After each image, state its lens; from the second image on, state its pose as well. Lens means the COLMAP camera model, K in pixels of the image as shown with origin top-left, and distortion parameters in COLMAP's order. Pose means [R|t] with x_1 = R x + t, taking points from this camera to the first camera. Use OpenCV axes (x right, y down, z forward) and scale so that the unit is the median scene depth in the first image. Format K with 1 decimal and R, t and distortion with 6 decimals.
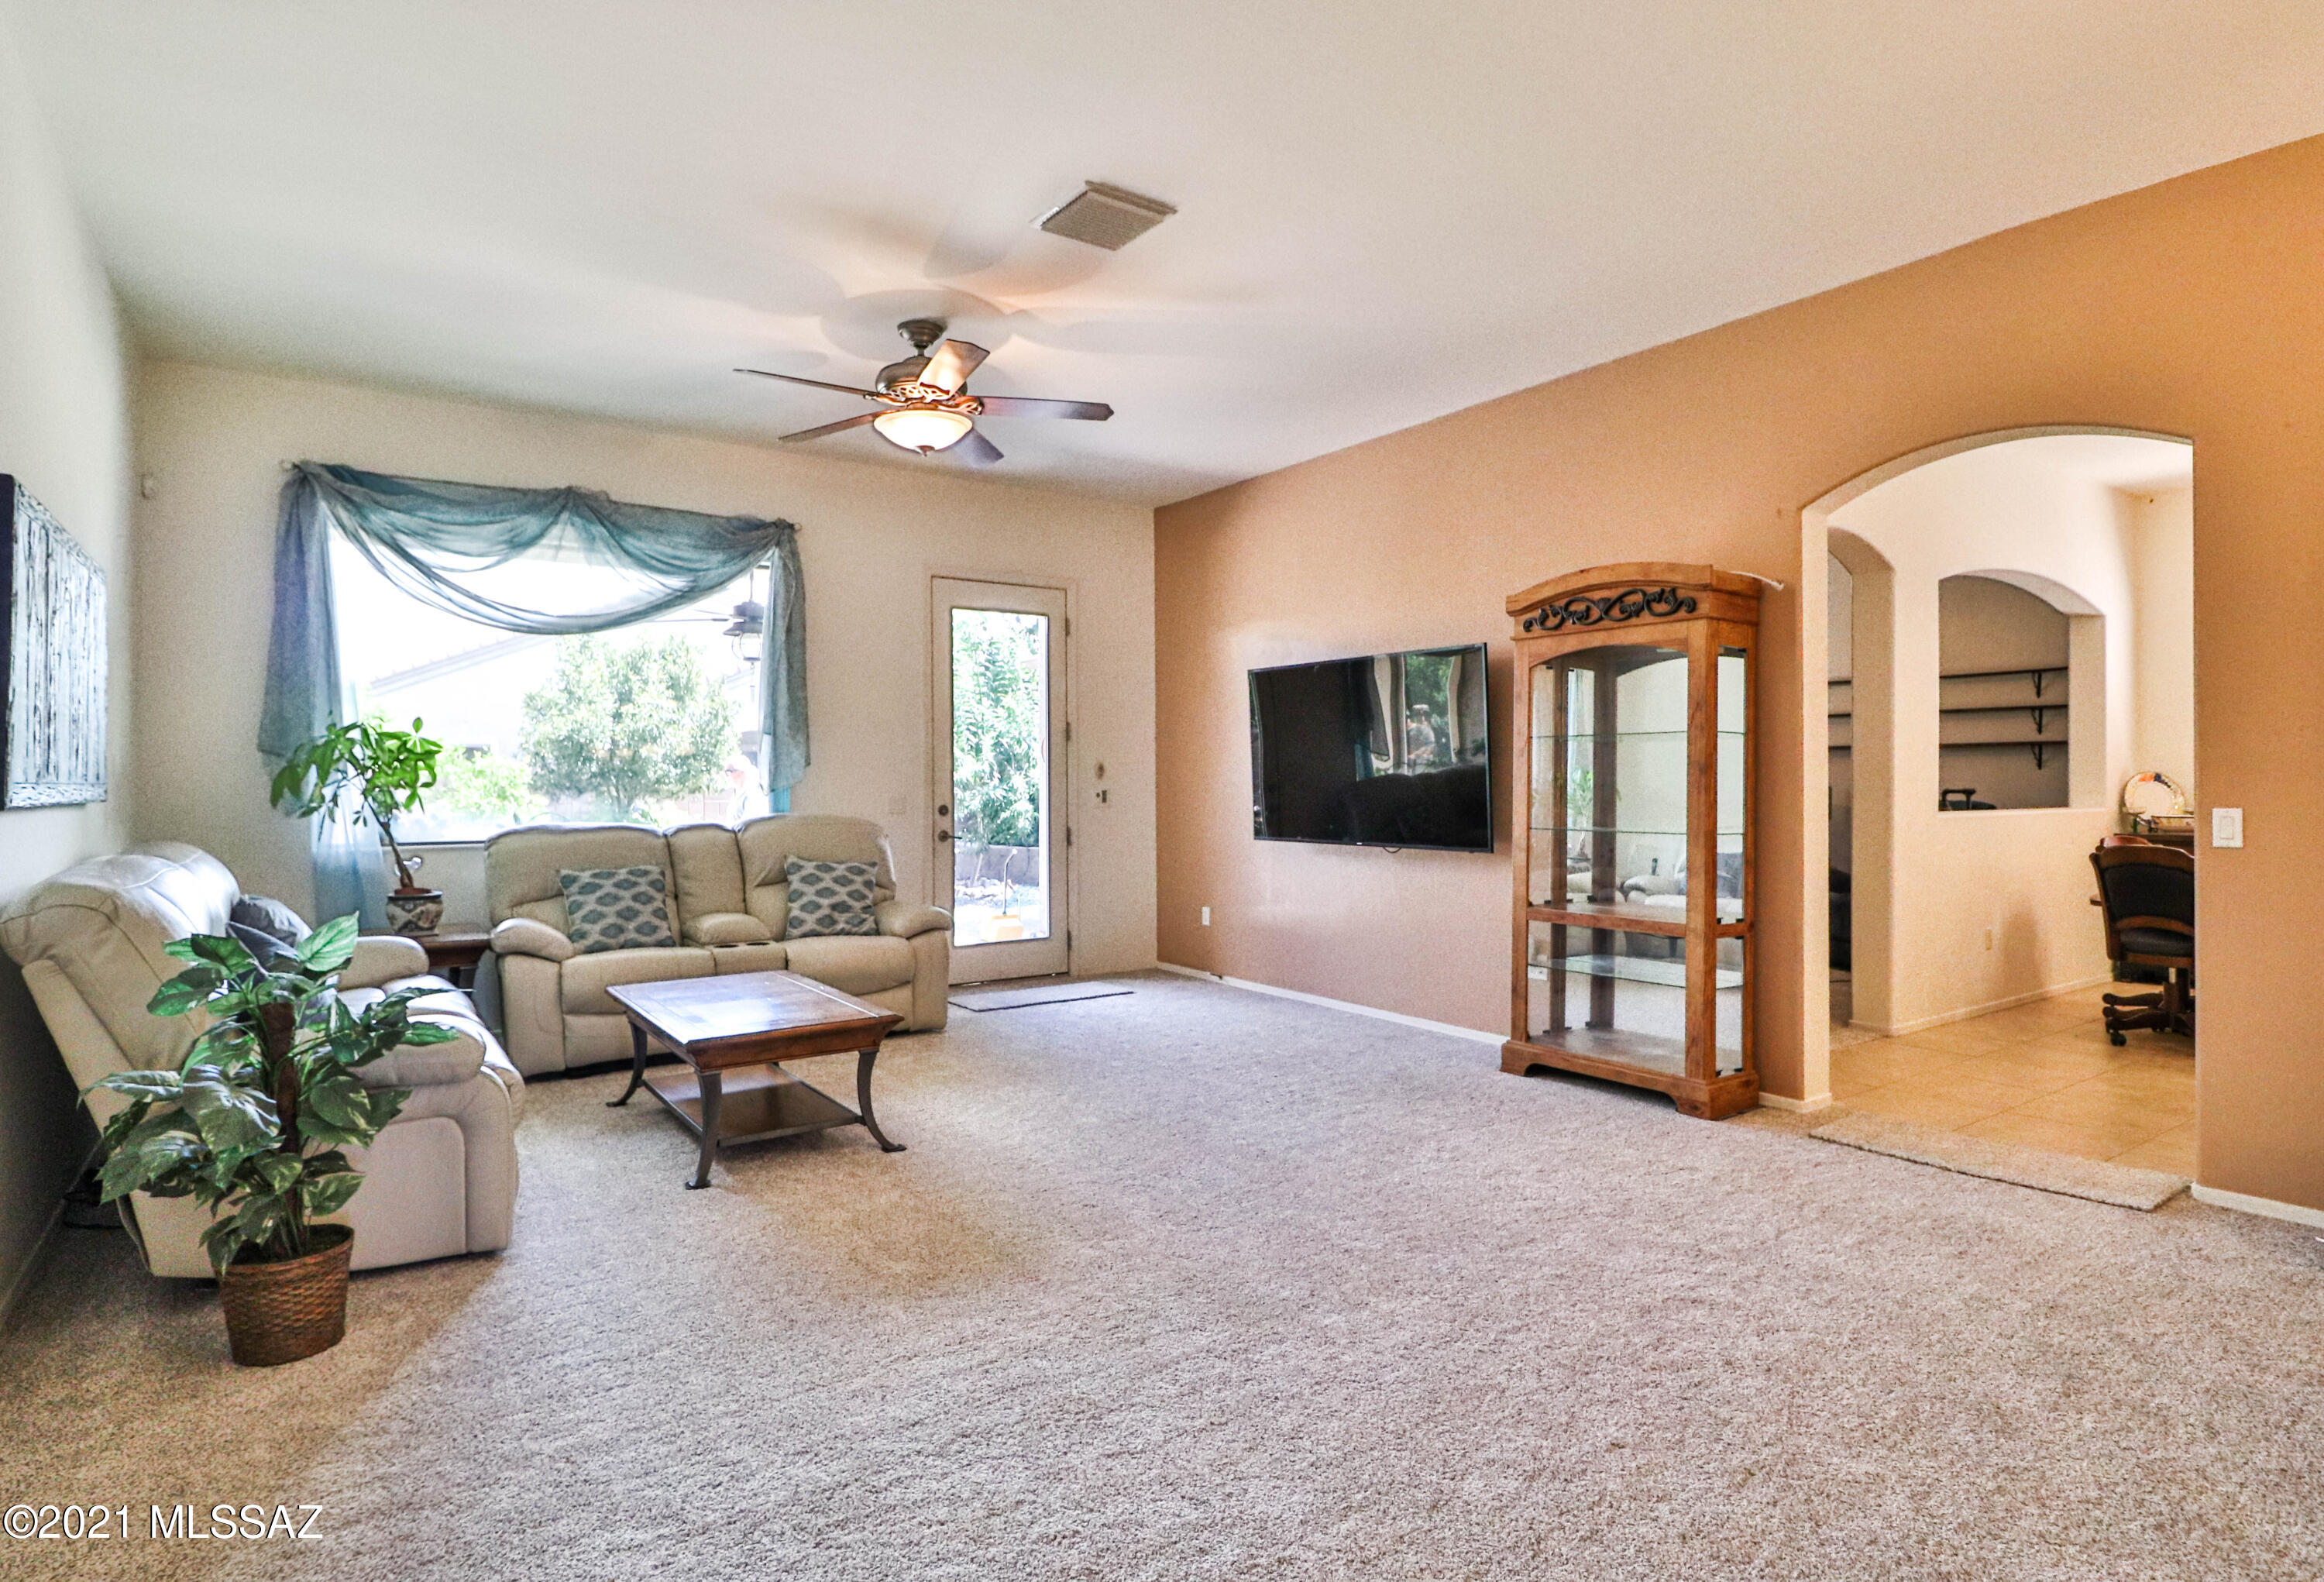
lens RADIAL K [[1210.4, 0, 1162.0], [0, 1210.4, 791.0], [0, 0, 1]] dist [-0.002059, -0.013488]
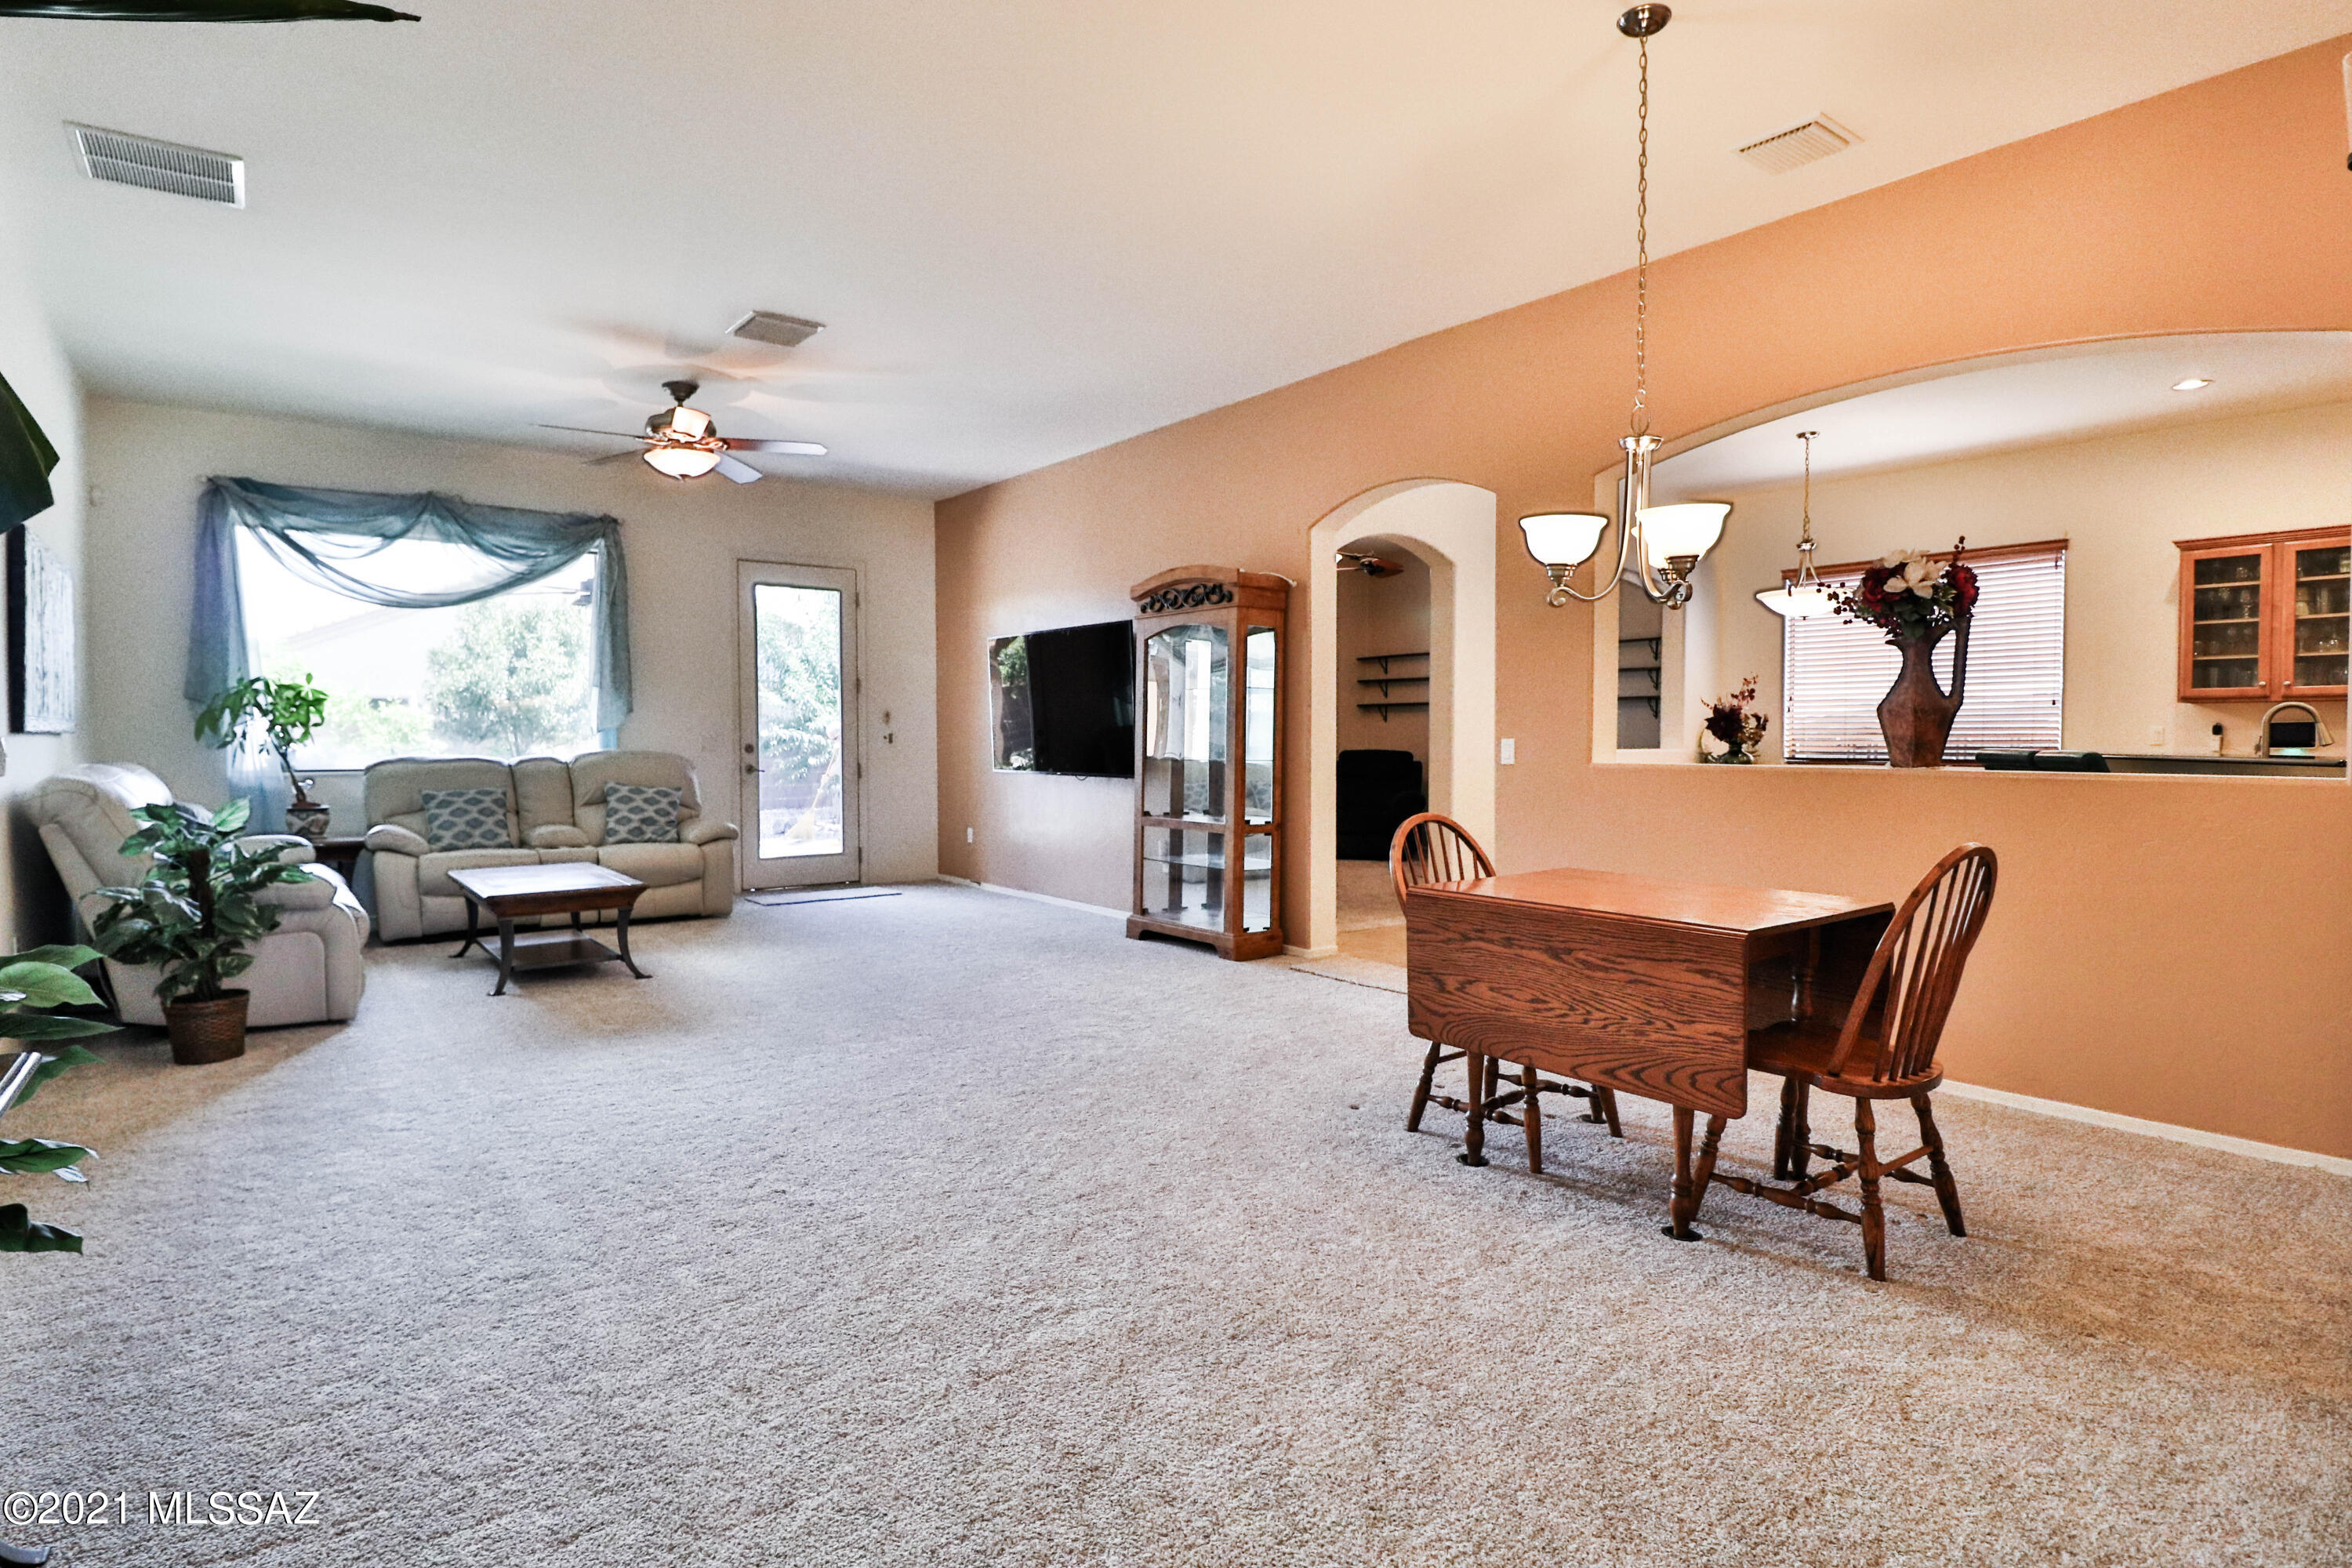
lens RADIAL K [[1232.6, 0, 1170.5], [0, 1232.6, 778.7], [0, 0, 1]] dist [0.000793, -0.015130]
pose [[0.999444, 0.001427, 0.033326, 0.273041], [-0.002298, 0.999656, 0.026122, 0.016689], [-0.033277, -0.026184, 0.999103, -0.364633]]
